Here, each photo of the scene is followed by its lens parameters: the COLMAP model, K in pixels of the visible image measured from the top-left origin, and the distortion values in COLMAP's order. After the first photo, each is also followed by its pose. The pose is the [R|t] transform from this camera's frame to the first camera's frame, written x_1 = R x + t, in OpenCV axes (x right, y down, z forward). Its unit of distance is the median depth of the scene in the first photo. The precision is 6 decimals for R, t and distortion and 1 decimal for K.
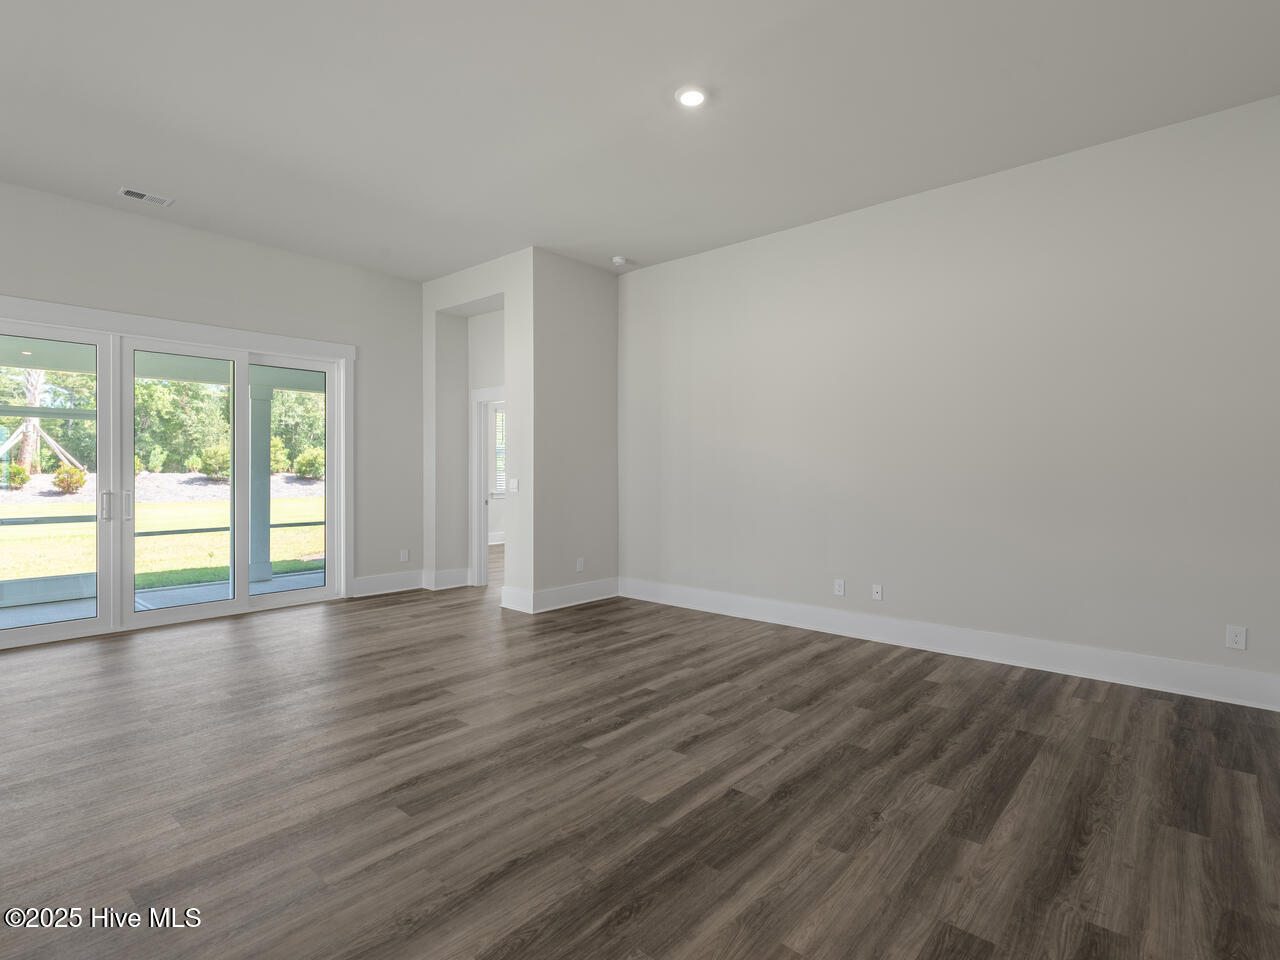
lens RADIAL K [[650.2, 0, 646.9], [0, 650.2, 473.3], [0, 0, 1]] dist [0.000546, -0.001400]
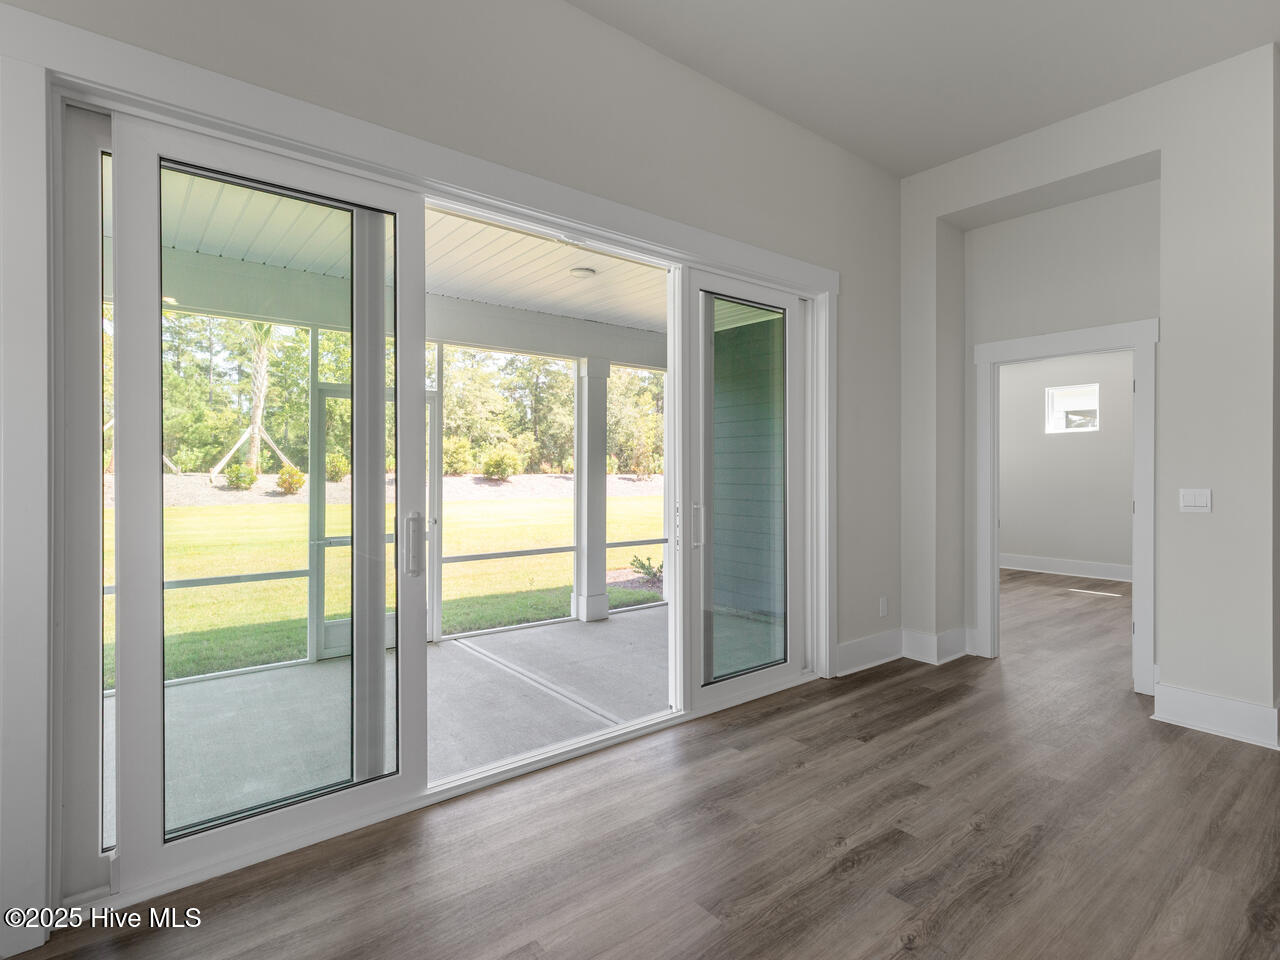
lens RADIAL K [[650.2, 0, 636.0], [0, 650.2, 472.7], [0, 0, 1]] dist [0.000546, -0.001400]
pose [[0.980953, 0.001771, -0.194237, -0.158293], [-0.002349, 0.999993, -0.002743, -0.000374], [0.194230, 0.003147, 0.980951, 0.108332]]
